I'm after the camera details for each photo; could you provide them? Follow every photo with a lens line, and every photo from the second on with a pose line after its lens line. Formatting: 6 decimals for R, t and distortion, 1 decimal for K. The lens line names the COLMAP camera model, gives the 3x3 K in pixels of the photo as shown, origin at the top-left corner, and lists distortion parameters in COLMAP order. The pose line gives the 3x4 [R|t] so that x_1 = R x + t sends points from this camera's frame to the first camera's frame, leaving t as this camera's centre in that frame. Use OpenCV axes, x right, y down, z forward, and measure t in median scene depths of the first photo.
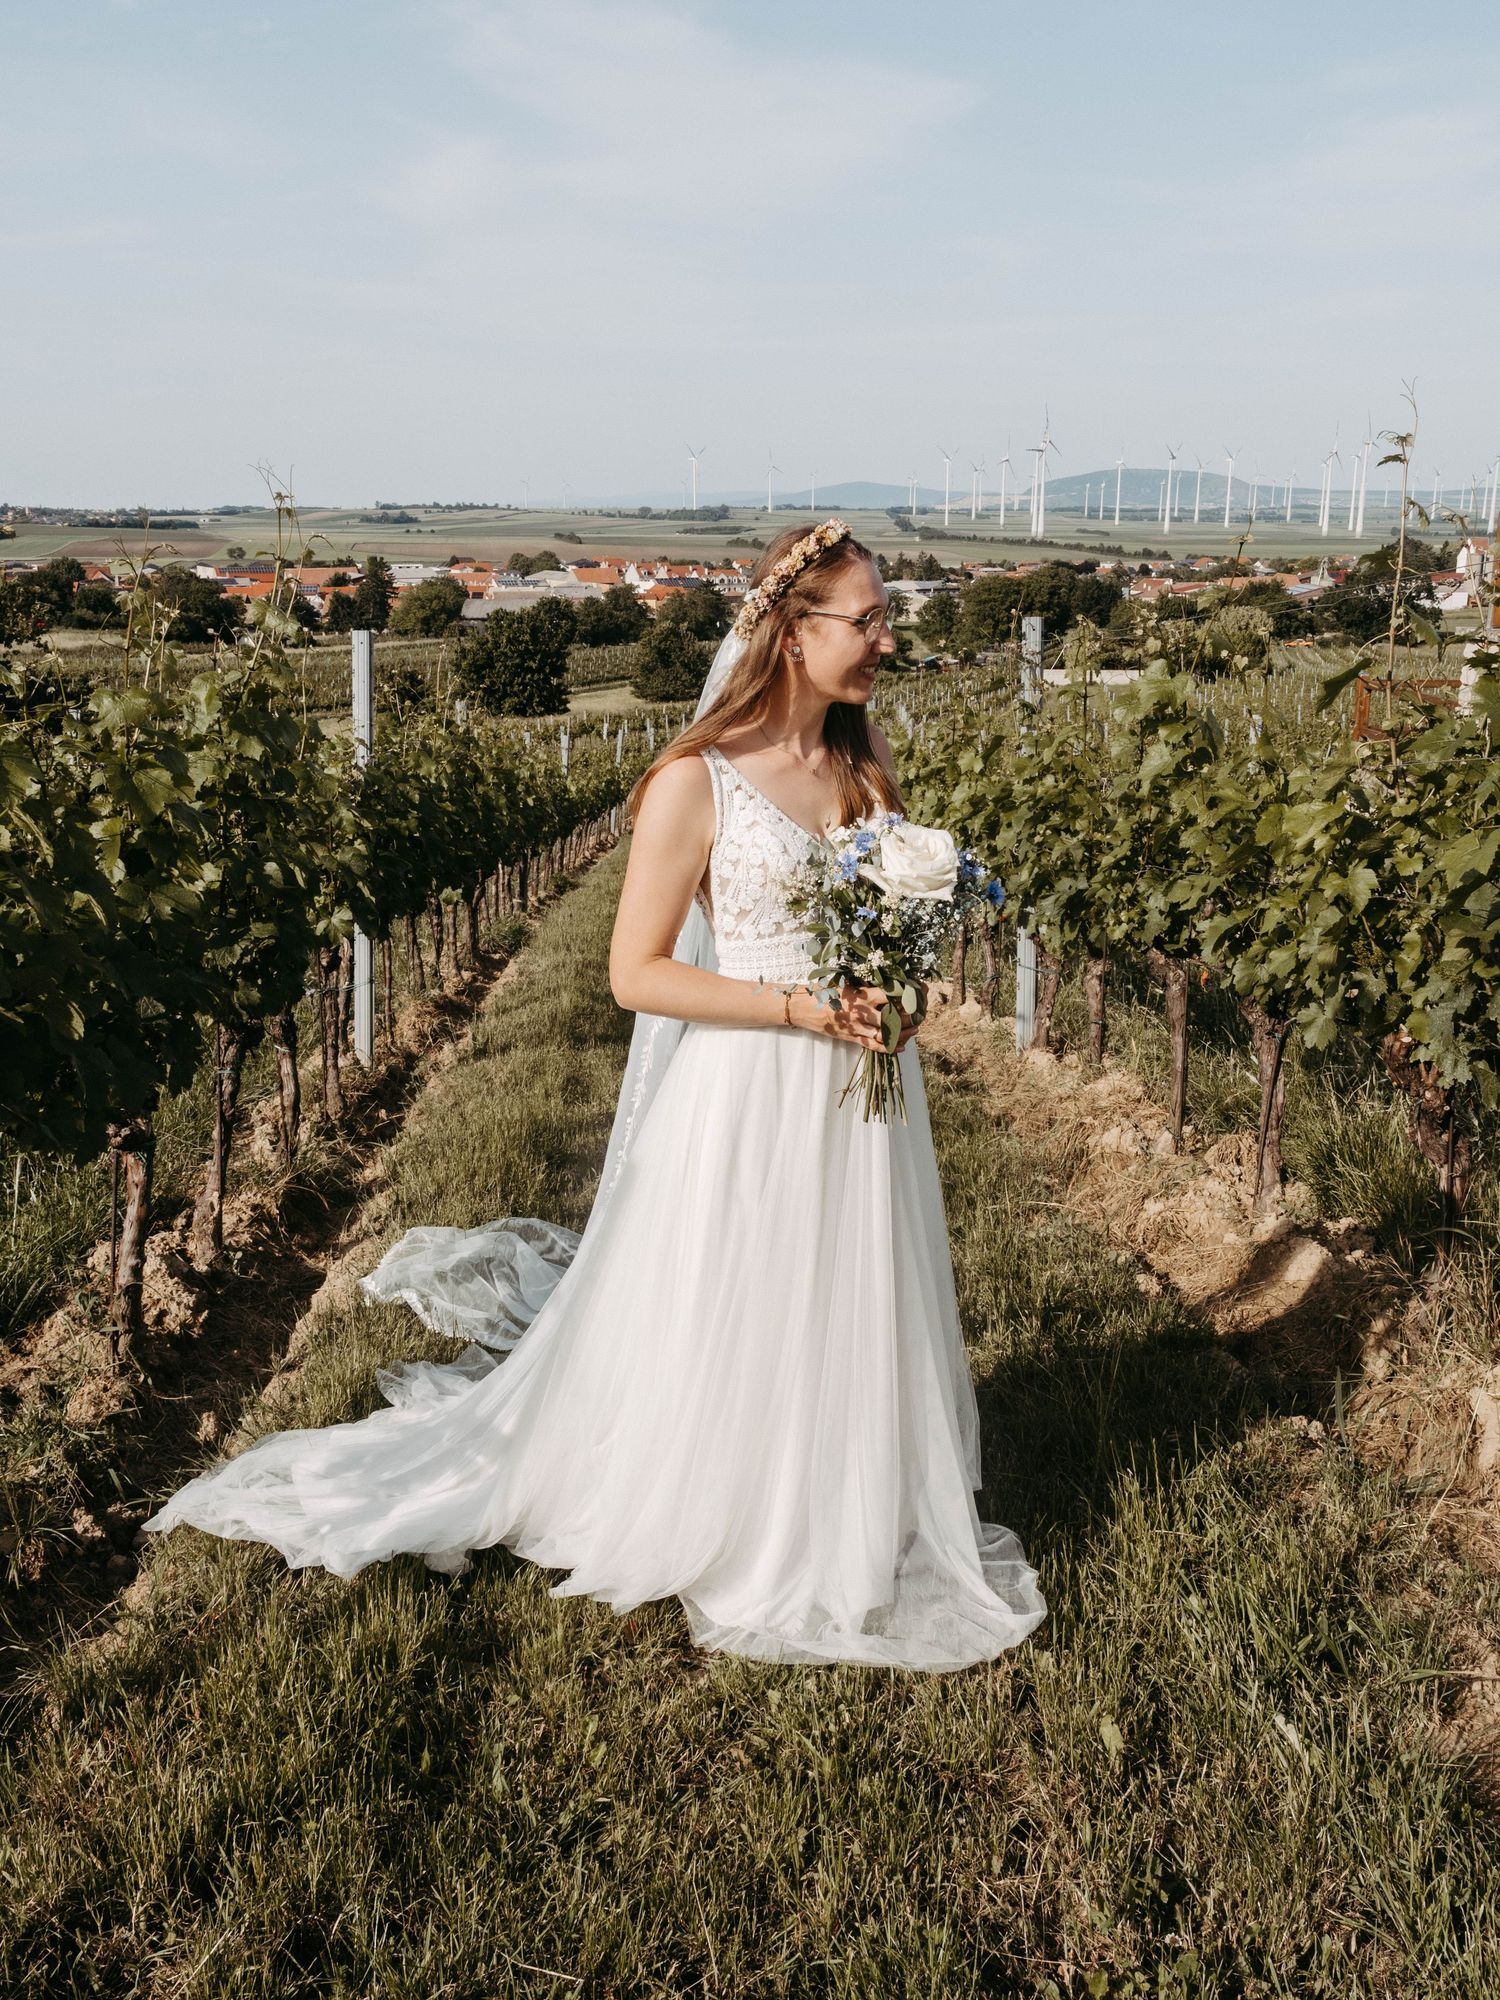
lens RADIAL K [[2222.1, 0, 750.0], [0, 2222.1, 1000.0], [0, 0, 1]] dist [-0.036838, 0.001868]
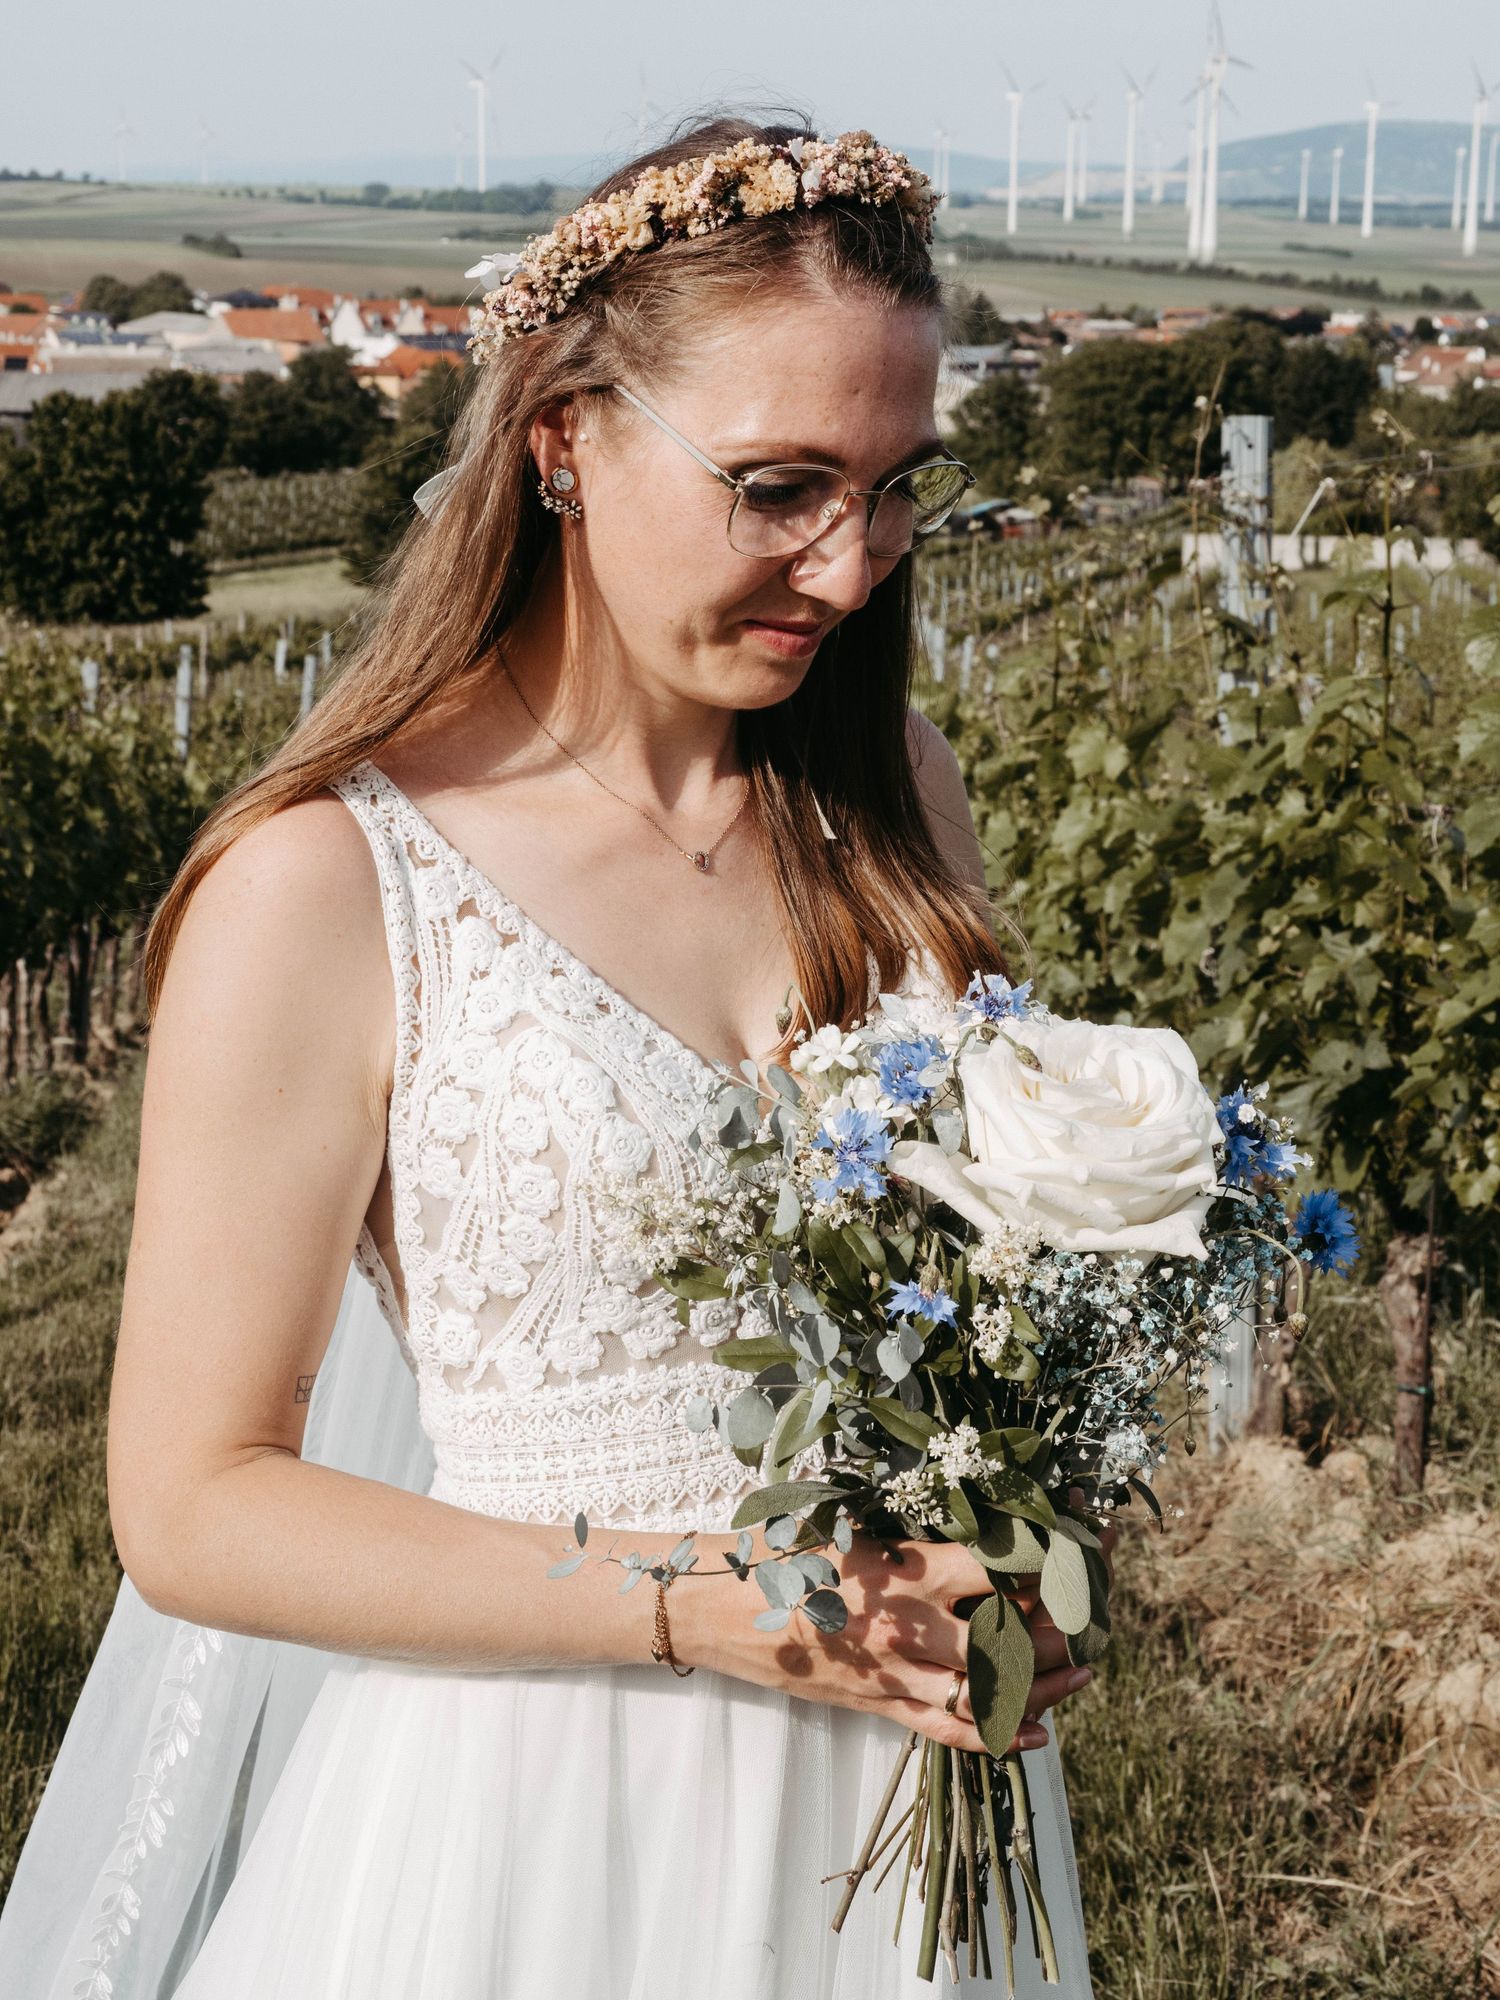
lens RADIAL K [[3652.2, 0, 750.0], [0, 3652.2, 1000.0], [0, 0, 1]] dist [0.005248, -0.052977]
pose [[0.999150, 0.009204, 0.040191, 0.003056], [-0.008468, 0.999794, -0.018428, -0.038513], [-0.040352, 0.018072, 0.999022, 0.249457]]
